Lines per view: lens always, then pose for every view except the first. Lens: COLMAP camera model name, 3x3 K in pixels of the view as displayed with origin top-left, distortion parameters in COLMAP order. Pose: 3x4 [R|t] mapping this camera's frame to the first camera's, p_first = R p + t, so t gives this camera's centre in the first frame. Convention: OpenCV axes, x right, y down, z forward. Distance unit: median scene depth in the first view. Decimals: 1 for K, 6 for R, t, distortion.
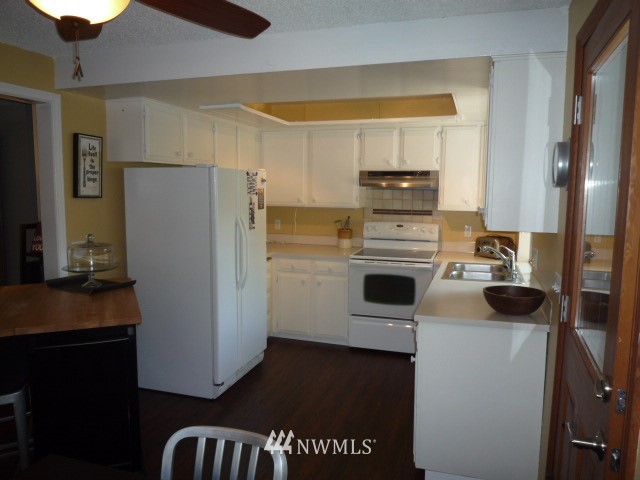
lens RADIAL K [[458.0, 0, 322.7], [0, 458.0, 237.6], [0, 0, 1]] dist [-0.009015, -0.010533]
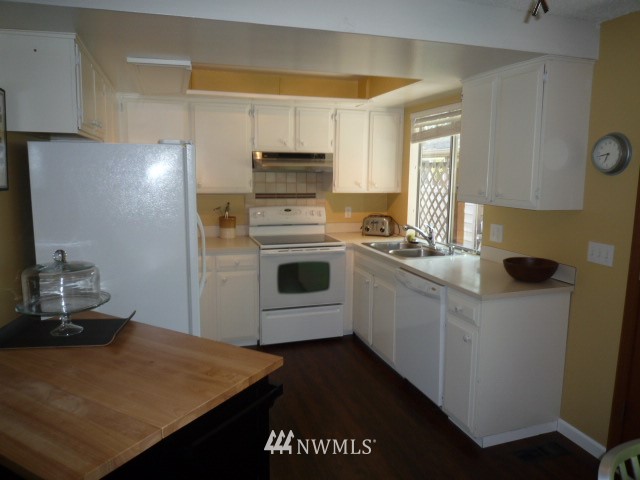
lens RADIAL K [[458.0, 0, 322.7], [0, 458.0, 237.6], [0, 0, 1]] dist [-0.009015, -0.010533]
pose [[0.817547, -0.084948, 0.569562, -0.339666], [0.060255, 0.996250, 0.062097, -0.024965], [-0.572701, -0.016449, 0.819600, 0.180090]]
